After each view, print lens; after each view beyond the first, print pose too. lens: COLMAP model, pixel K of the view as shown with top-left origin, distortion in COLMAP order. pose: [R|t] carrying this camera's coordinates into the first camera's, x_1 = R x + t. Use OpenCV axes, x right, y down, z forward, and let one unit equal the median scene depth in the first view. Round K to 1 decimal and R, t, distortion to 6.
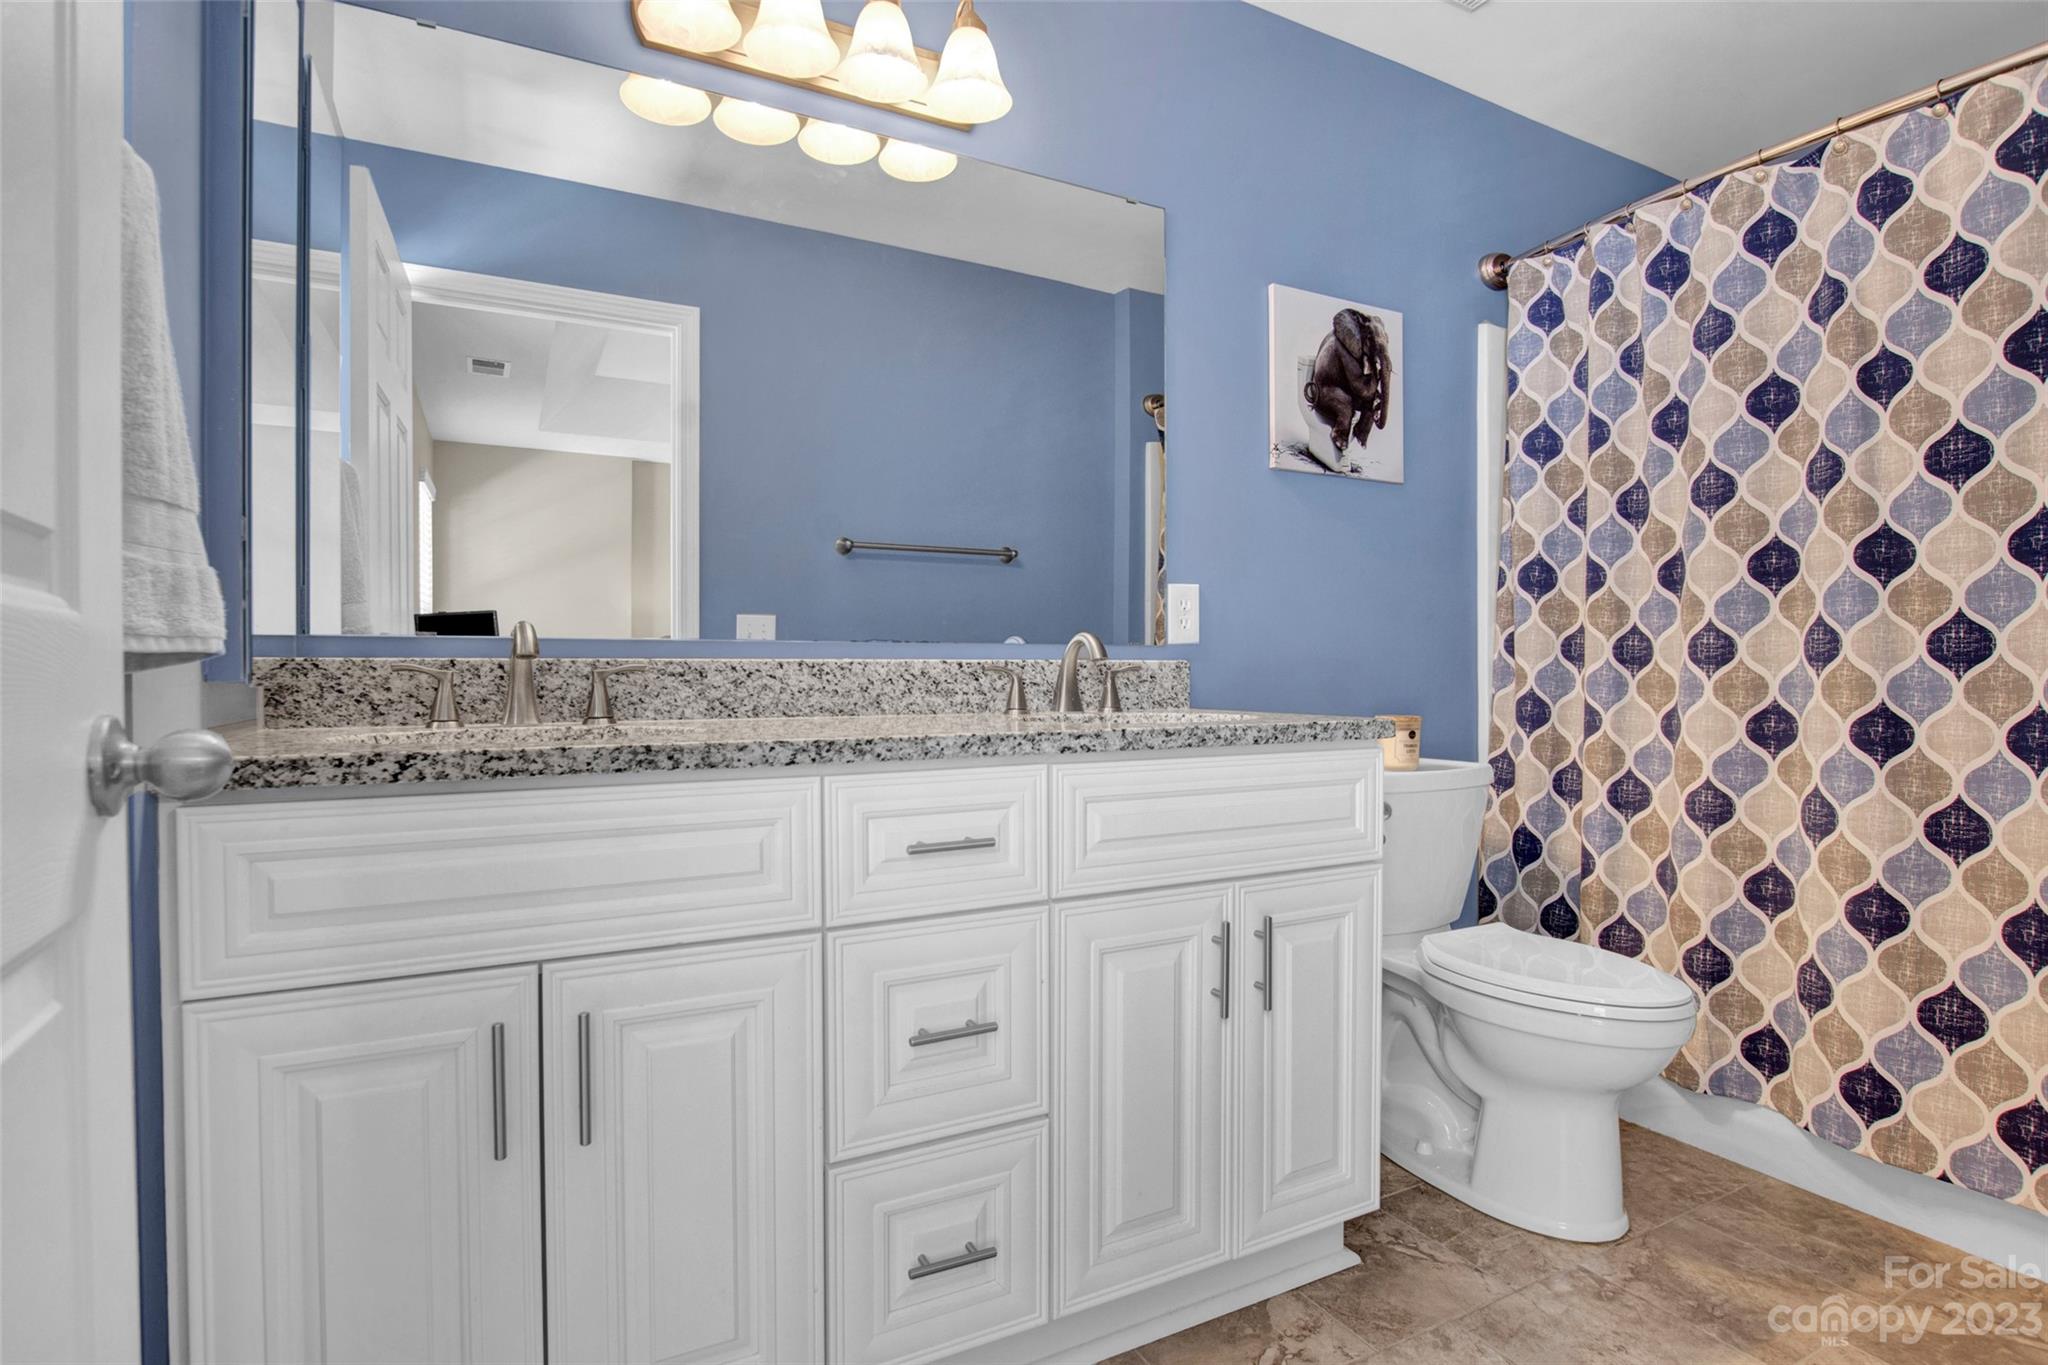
lens RADIAL K [[1013.6, 0, 1013.4], [0, 1013.6, 680.1], [0, 0, 1]] dist [-0.033610, 0.007783]
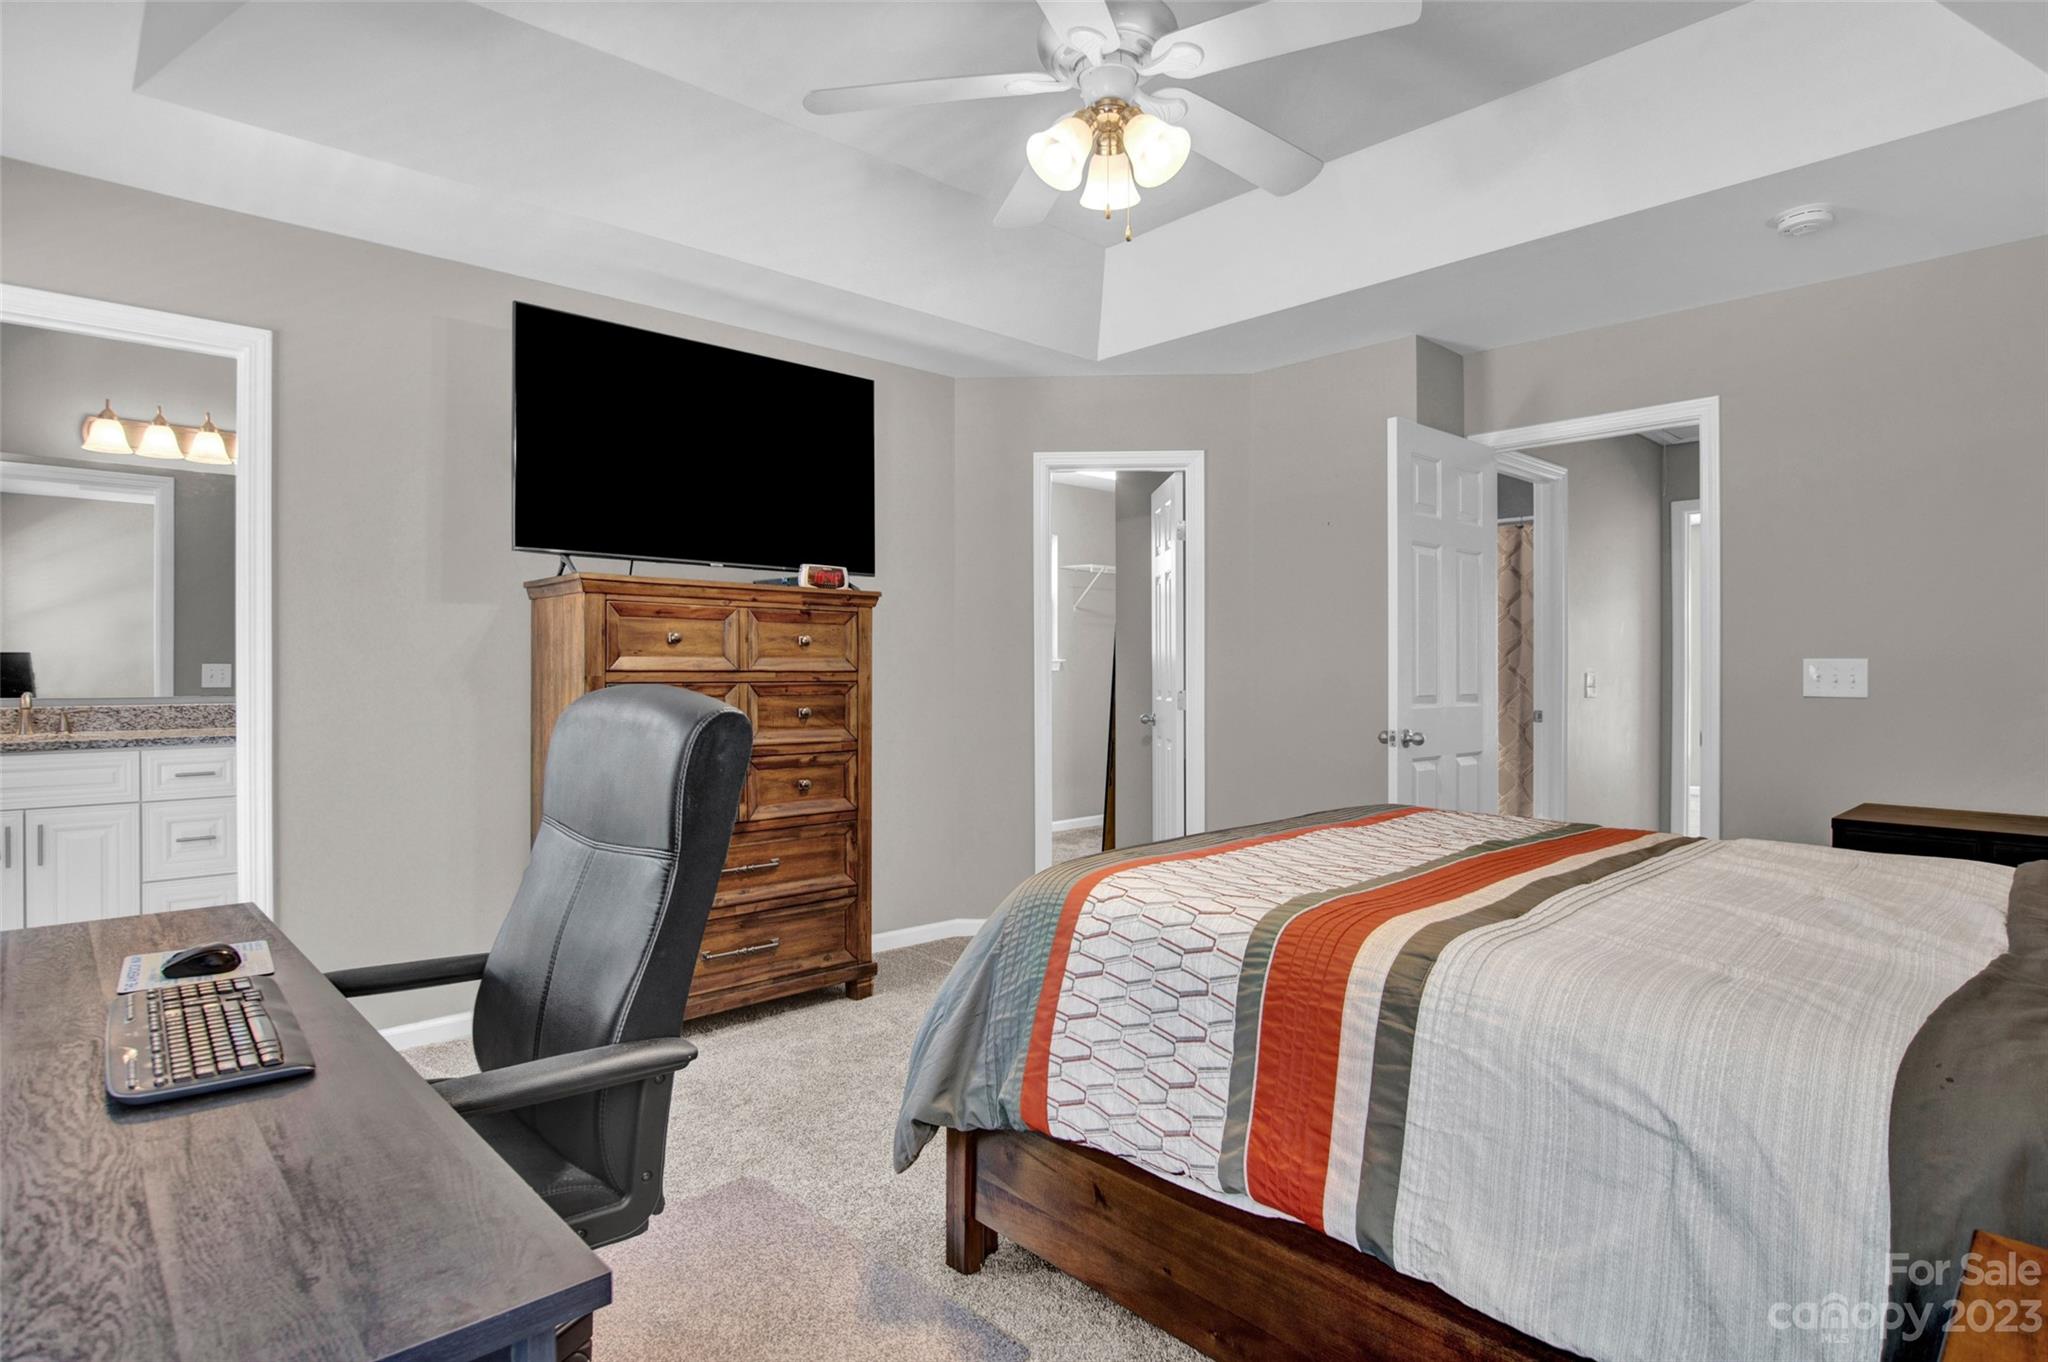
lens RADIAL K [[1091.5, 0, 1034.8], [0, 1091.5, 670.7], [0, 0, 1]] dist [-0.025689, 0.006407]
pose [[0.964791, -0.000522, 0.263018, 1.480005], [0.001217, 0.999996, -0.002480, -0.125897], [-0.263016, 0.002712, 0.964788, -2.678391]]
